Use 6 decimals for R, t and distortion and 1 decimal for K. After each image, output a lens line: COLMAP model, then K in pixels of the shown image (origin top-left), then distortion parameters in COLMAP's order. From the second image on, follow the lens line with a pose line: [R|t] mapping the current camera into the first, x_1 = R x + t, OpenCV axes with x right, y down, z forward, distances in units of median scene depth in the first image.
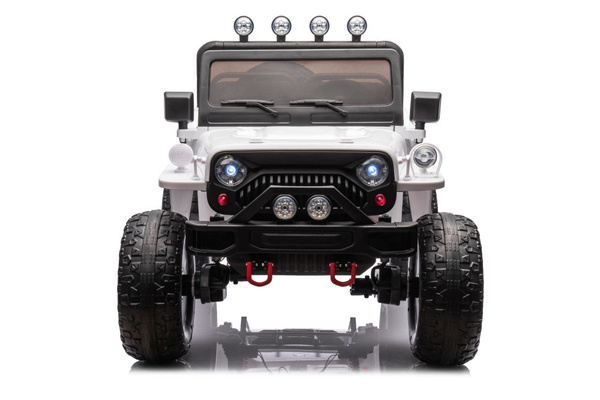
lens RADIAL K [[1182.1, 0, 300.0], [0, 1182.1, 200.0], [0, 0, 1]] dist [-0.047316, -0.091875]
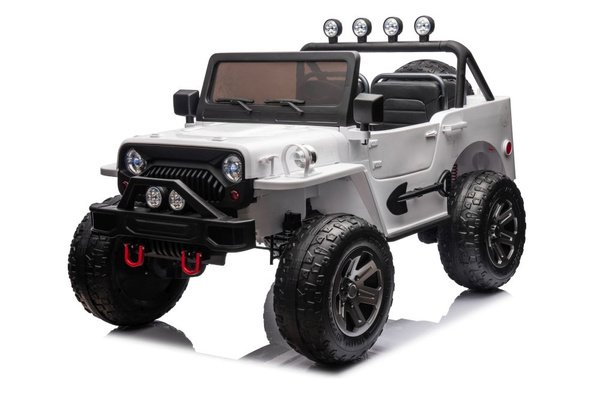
lens RADIAL K [[1150.3, 0, 300.0], [0, 1150.3, 200.0], [0, 0, 1]] dist [0.028559, 0.042962]
pose [[0.804471, 0.068437, -0.590036, 0.634191], [-0.064985, 0.997518, 0.027097, -0.024847], [0.590426, 0.016545, 0.806922, 0.192383]]
